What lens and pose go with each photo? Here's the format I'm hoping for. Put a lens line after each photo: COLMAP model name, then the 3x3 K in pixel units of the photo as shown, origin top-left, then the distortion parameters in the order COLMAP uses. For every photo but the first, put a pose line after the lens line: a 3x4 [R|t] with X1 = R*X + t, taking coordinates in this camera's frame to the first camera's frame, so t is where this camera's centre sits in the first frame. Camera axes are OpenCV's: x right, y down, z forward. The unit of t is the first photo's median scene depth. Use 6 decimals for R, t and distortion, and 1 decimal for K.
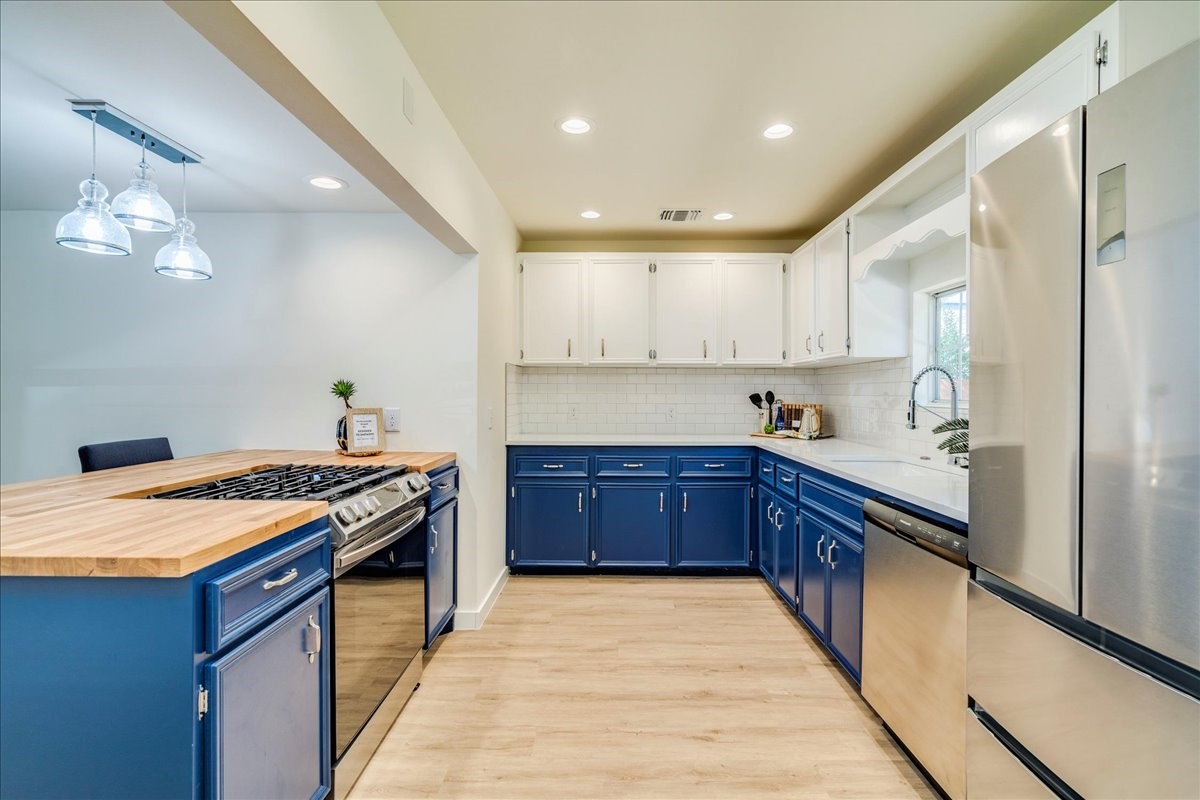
lens RADIAL K [[520.4, 0, 600.8], [0, 520.4, 396.2], [0, 0, 1]] dist [-0.017880, 0.000311]
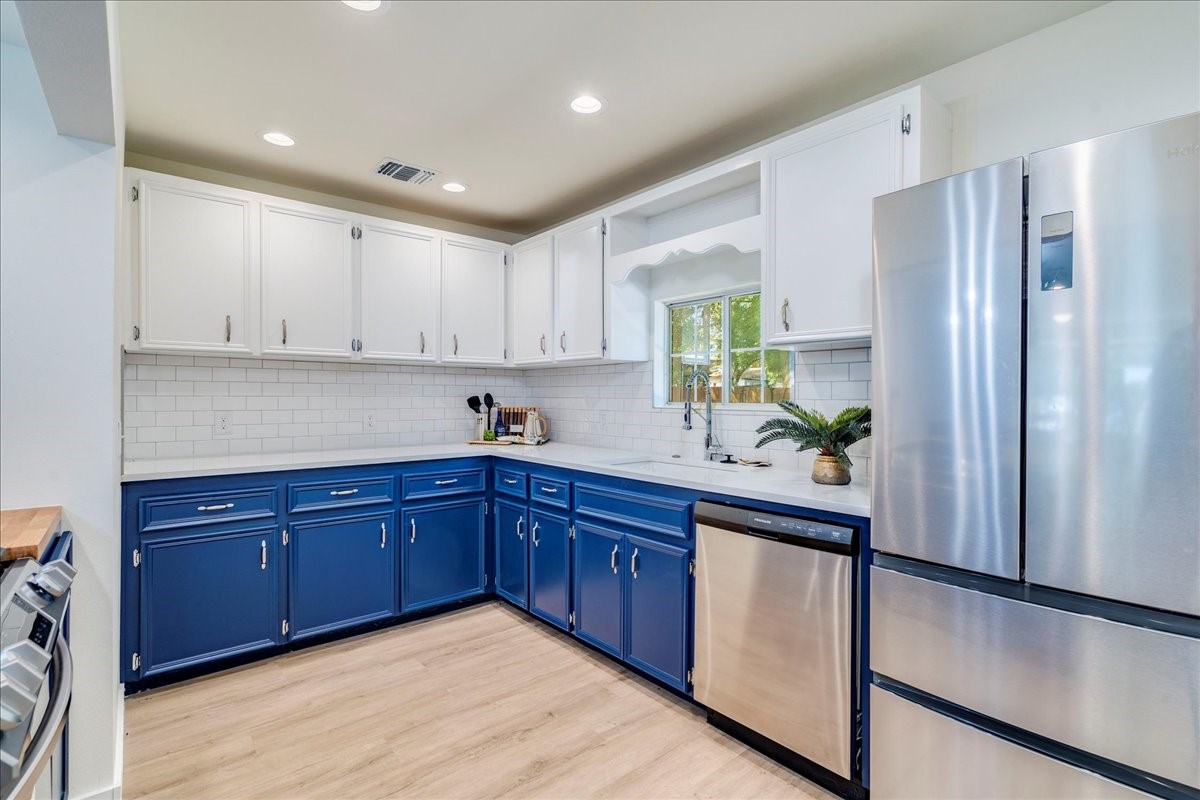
lens RADIAL K [[550.3, 0, 599.8], [0, 550.3, 399.0], [0, 0, 1]] dist [-0.009896, 0.002317]
pose [[0.767193, -0.003201, 0.641408, -0.161964], [0.003392, 0.999994, 0.000934, -0.000389], [-0.641407, 0.001459, 0.767199, 0.160824]]
